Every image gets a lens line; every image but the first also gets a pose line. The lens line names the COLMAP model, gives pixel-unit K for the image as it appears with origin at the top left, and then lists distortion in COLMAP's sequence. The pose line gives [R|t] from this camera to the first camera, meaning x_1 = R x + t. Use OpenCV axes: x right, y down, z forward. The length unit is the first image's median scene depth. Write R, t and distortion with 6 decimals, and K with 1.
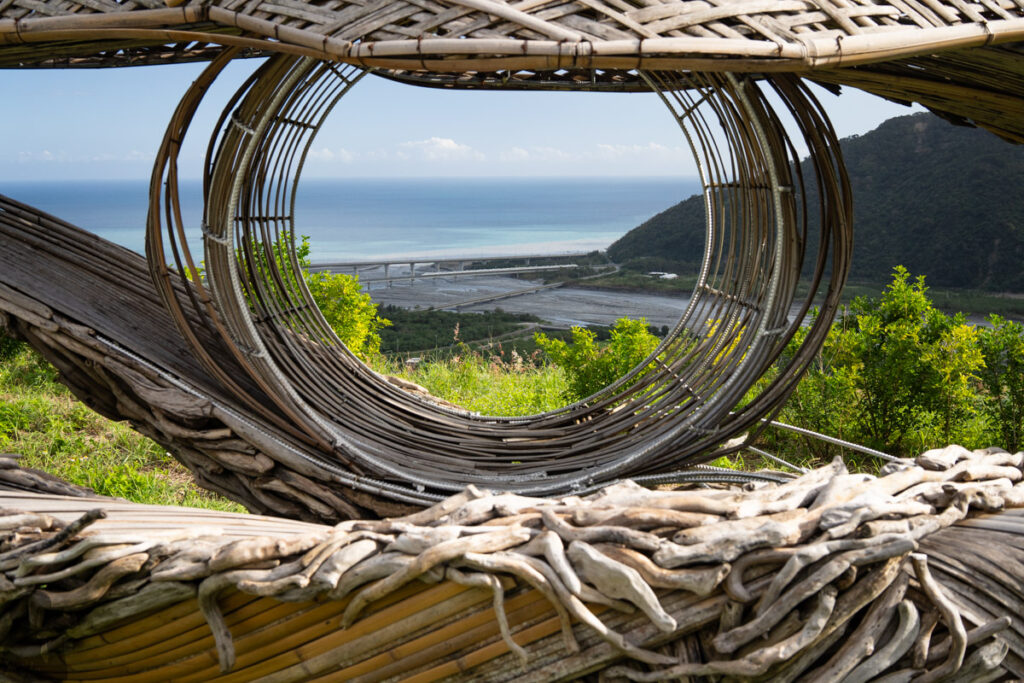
lens RADIAL K [[1088.0, 0, 513.0], [0, 1088.0, 318.3], [0, 0, 1]] dist [0.115076, -0.604539]
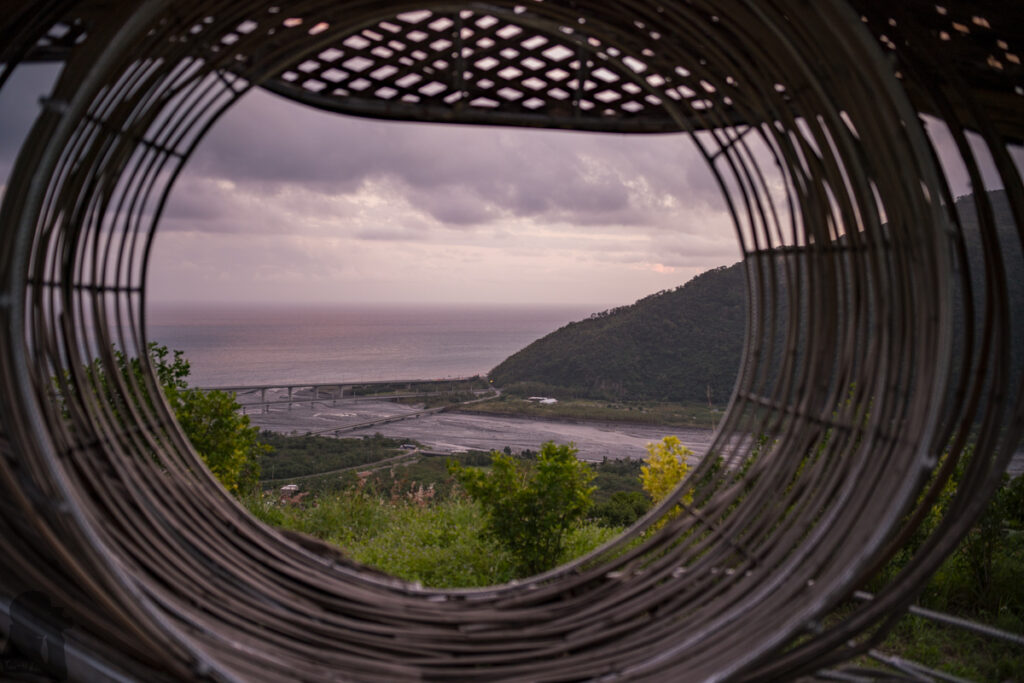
lens RADIAL K [[1088.0, 0, 513.0], [0, 1088.0, 318.3], [0, 0, 1]] dist [0.115076, -0.604539]
pose [[0.994127, 0.010707, 0.107689, -0.050947], [0.001620, 0.993509, -0.113739, 0.000995], [-0.108208, 0.113245, 0.987657, 0.327280]]
